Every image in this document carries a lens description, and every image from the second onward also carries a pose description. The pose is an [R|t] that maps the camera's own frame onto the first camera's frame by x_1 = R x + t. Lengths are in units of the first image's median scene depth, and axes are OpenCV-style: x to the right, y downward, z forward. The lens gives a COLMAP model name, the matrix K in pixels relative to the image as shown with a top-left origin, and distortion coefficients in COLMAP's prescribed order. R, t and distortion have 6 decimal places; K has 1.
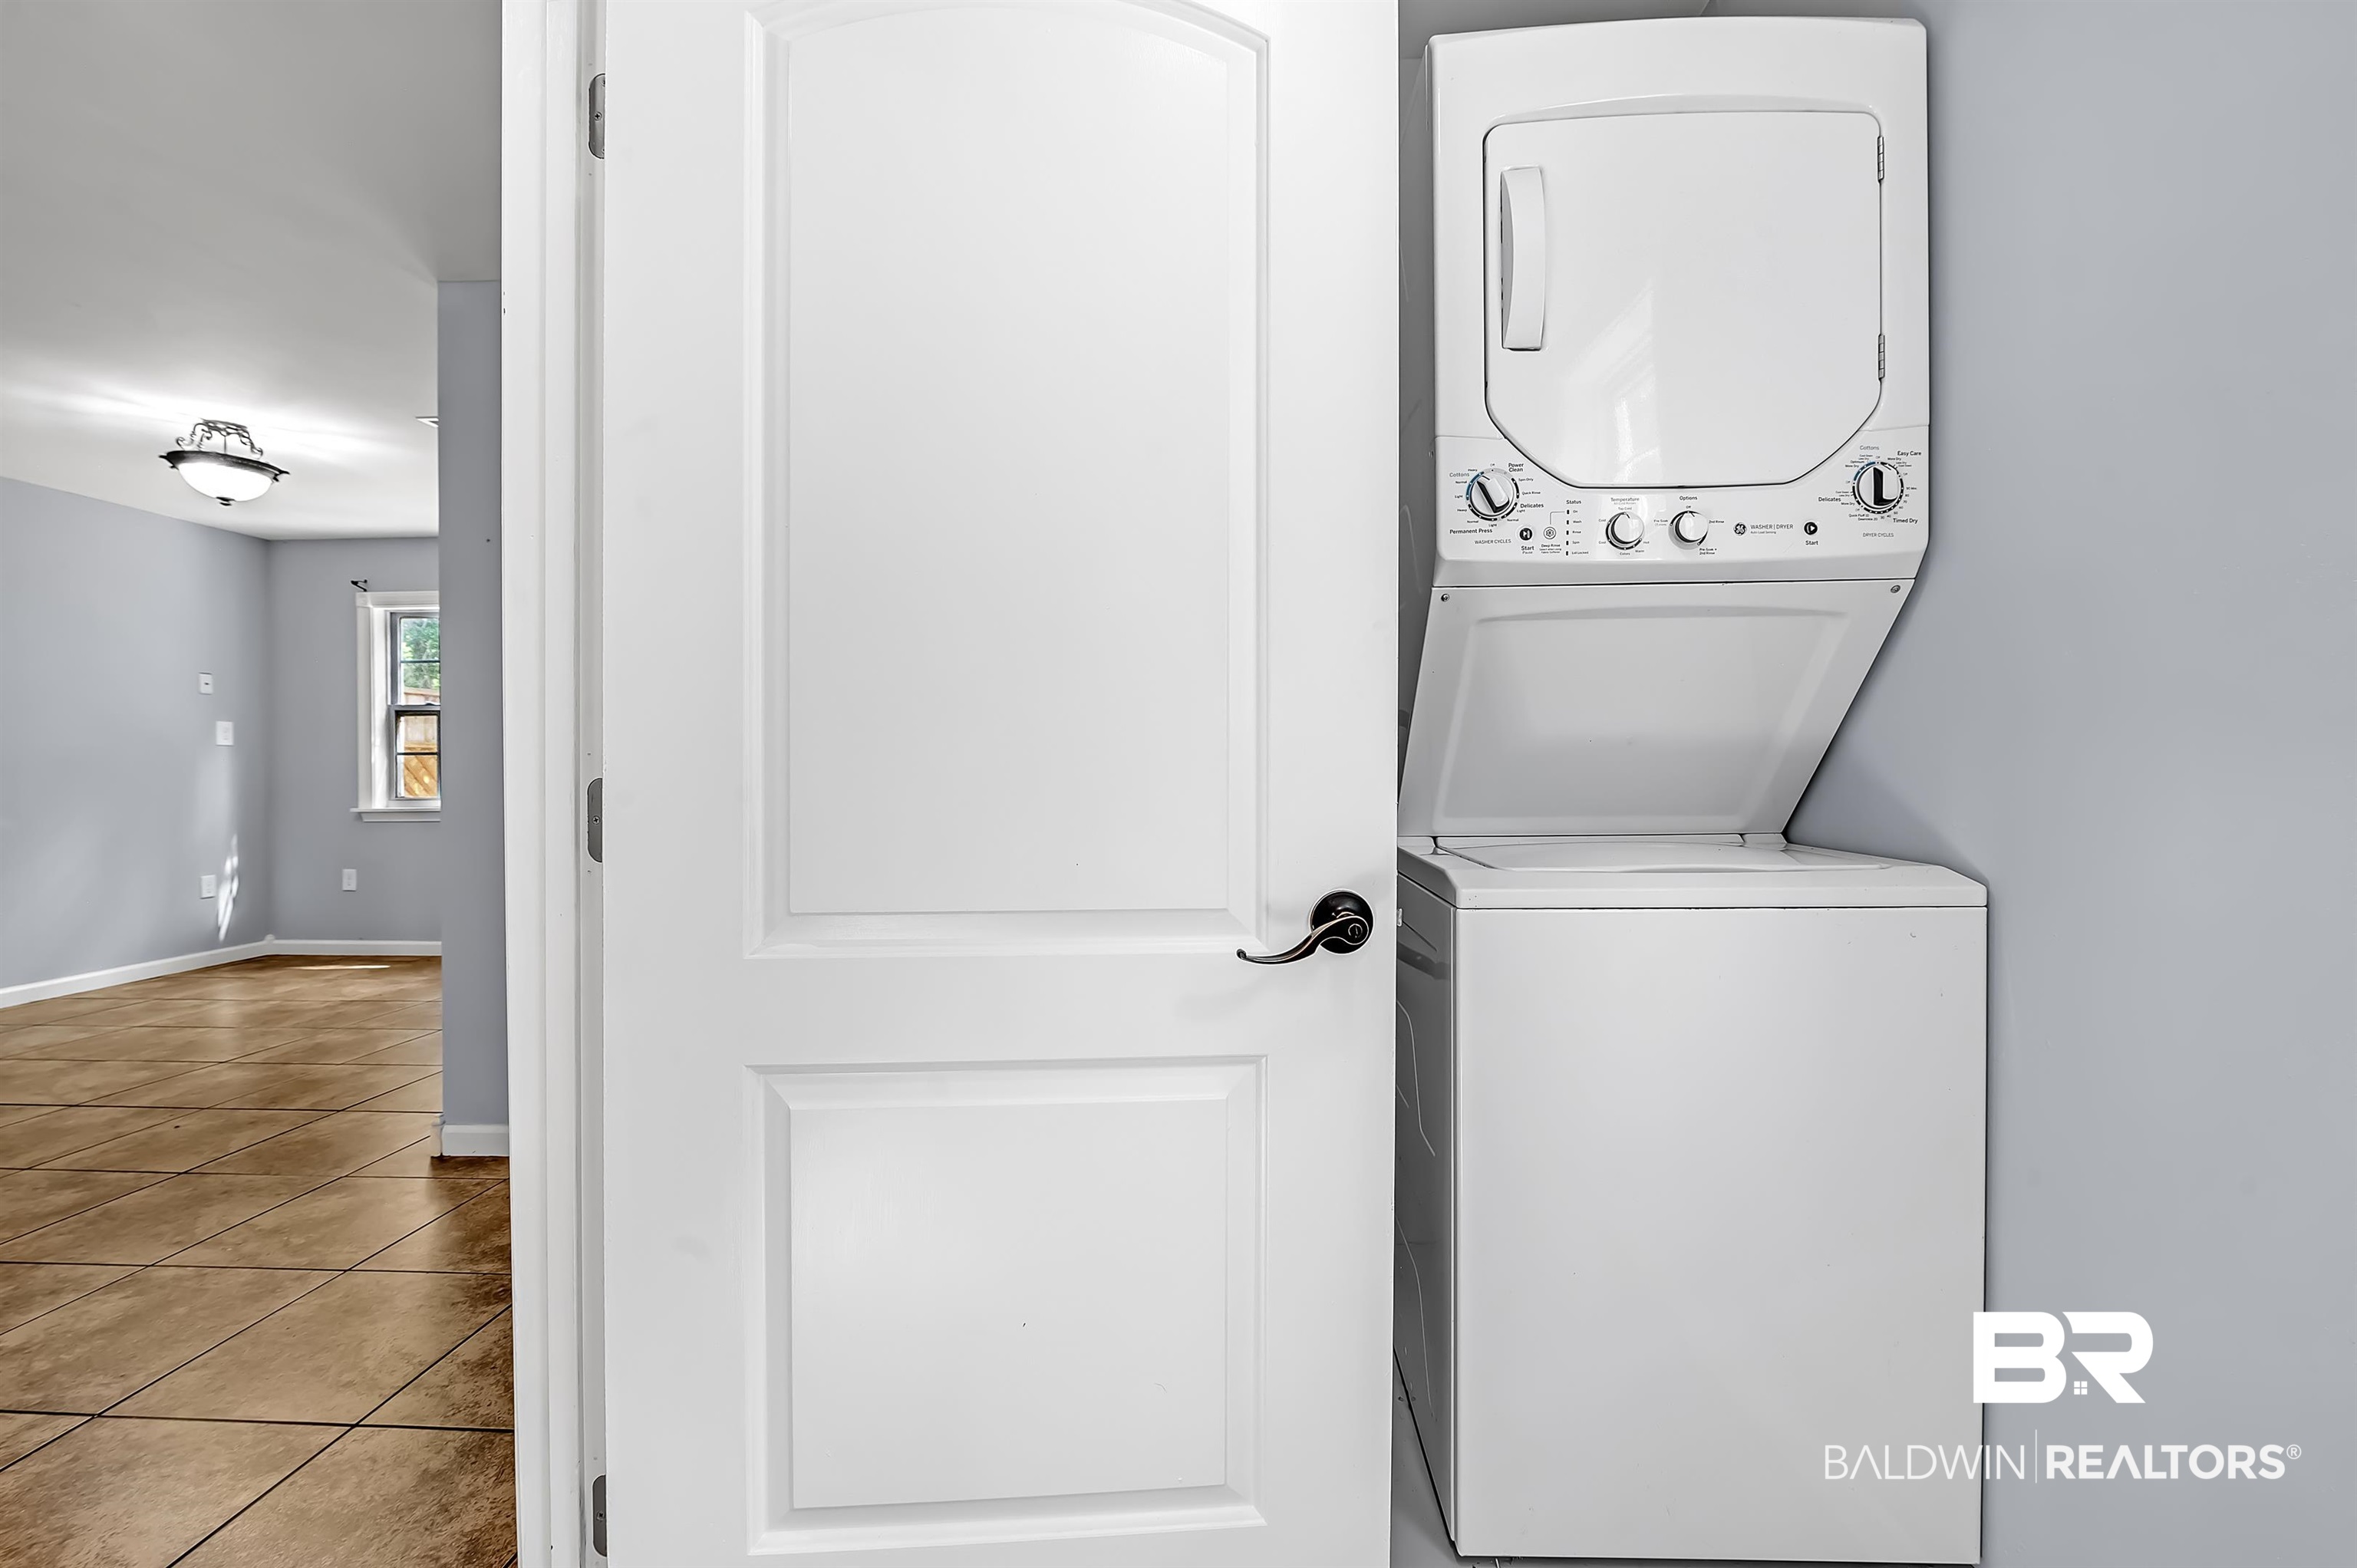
lens RADIAL K [[925.5, 0, 1167.6], [0, 925.5, 763.7], [0, 0, 1]] dist [-0.004086, -0.001351]
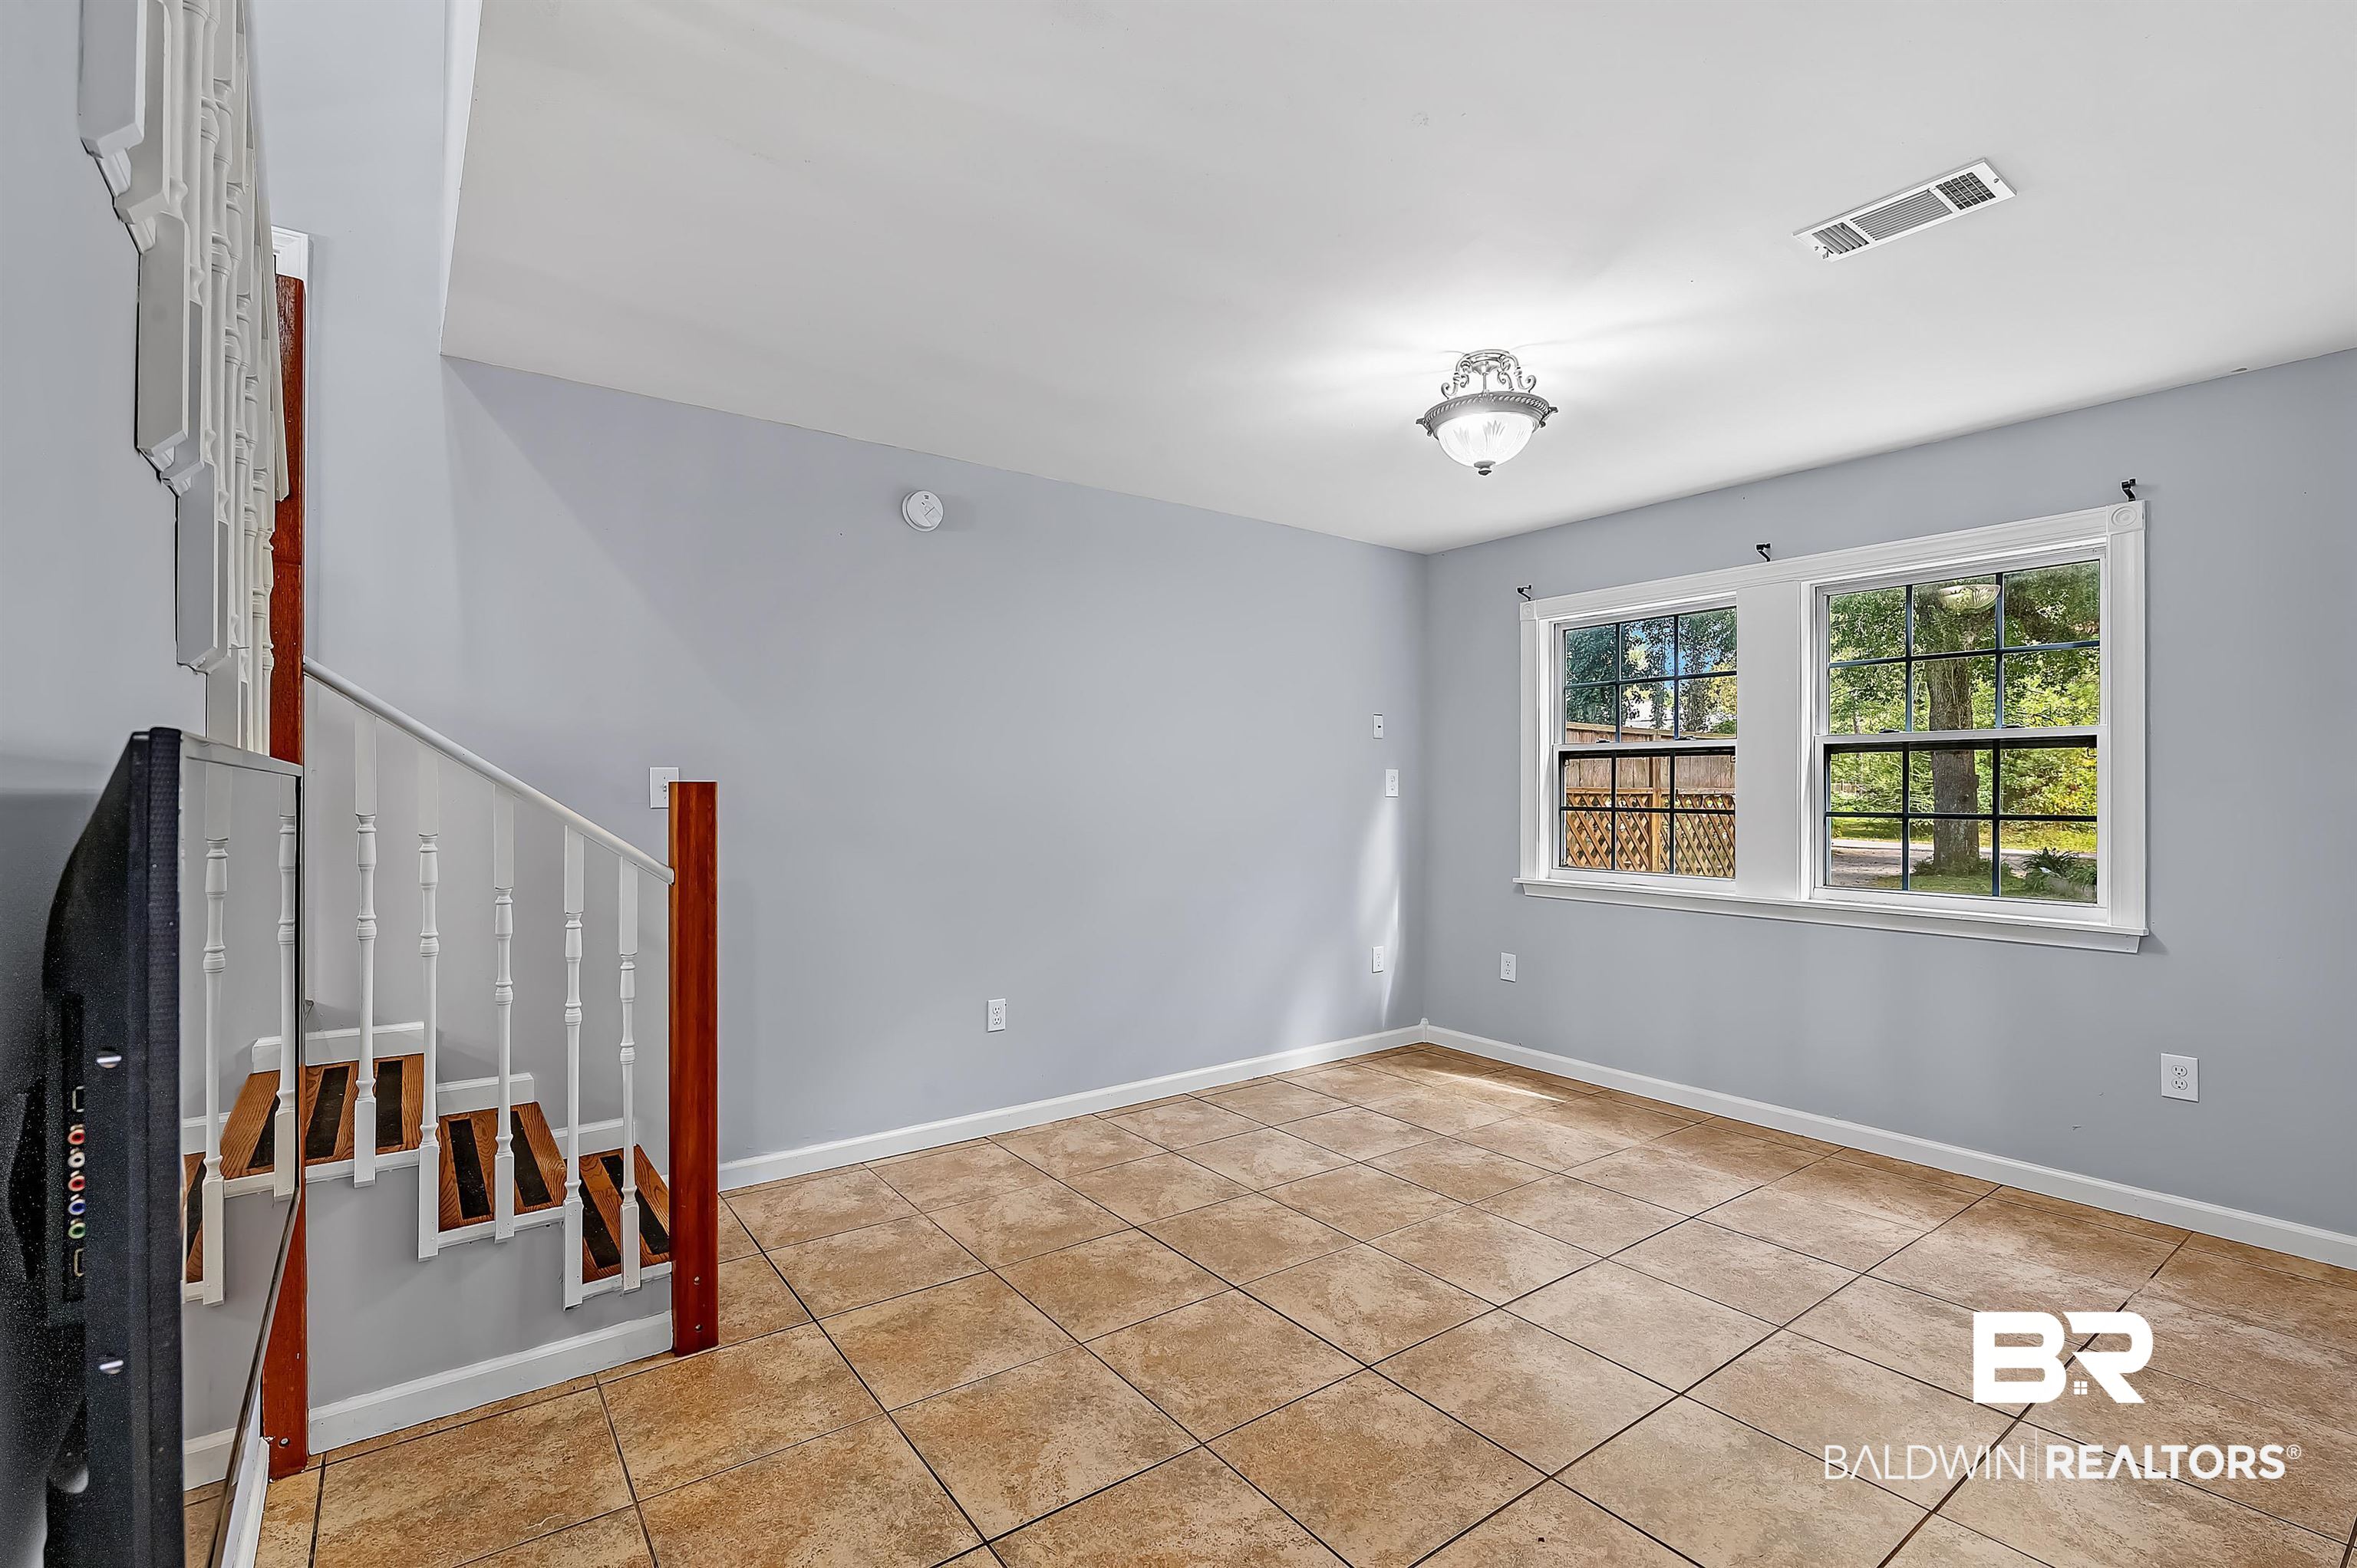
lens RADIAL K [[1047.7, 0, 1176.1], [0, 1047.7, 783.7], [0, 0, 1]] dist [-0.011964, -0.000303]
pose [[0.624306, 0.006657, -0.781151, -0.554675], [-0.008065, 0.999965, 0.002075, -0.047412], [0.781138, 0.005004, 0.624338, 0.328751]]
